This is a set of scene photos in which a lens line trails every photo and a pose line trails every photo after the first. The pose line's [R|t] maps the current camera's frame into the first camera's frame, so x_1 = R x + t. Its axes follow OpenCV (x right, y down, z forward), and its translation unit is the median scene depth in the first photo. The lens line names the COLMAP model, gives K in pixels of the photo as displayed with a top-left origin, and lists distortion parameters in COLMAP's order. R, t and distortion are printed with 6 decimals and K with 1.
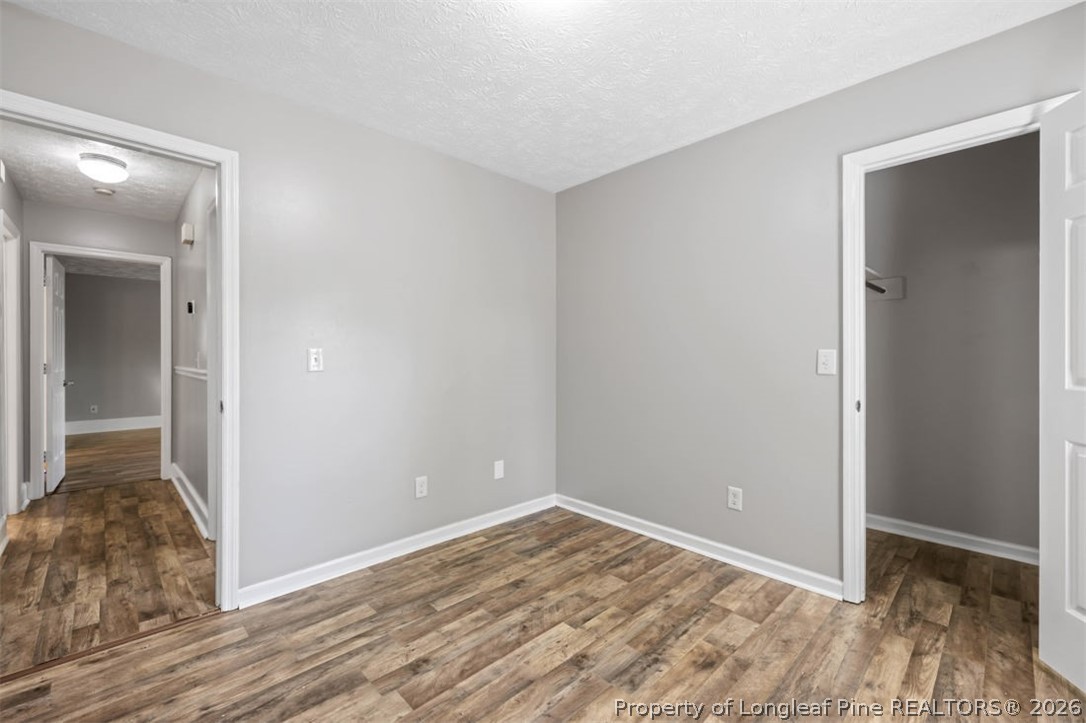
lens RADIAL K [[453.7, 0, 538.5], [0, 453.7, 358.5], [0, 0, 1]] dist [0.003371, 0.000091]
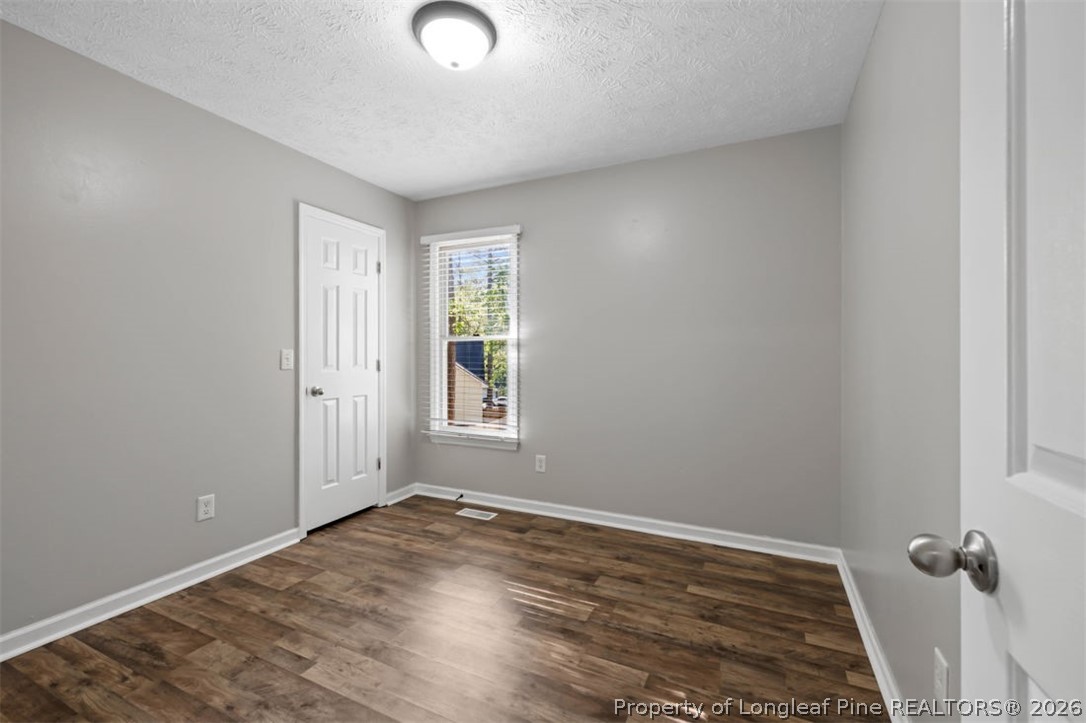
lens RADIAL K [[453.7, 0, 540.9], [0, 453.7, 356.4], [0, 0, 1]] dist [0.003371, 0.000091]
pose [[-0.340928, -0.005504, 0.940073, -0.807267], [0.003721, 0.999967, 0.007204, -0.009468], [-0.940082, 0.005954, -0.340896, 0.792143]]
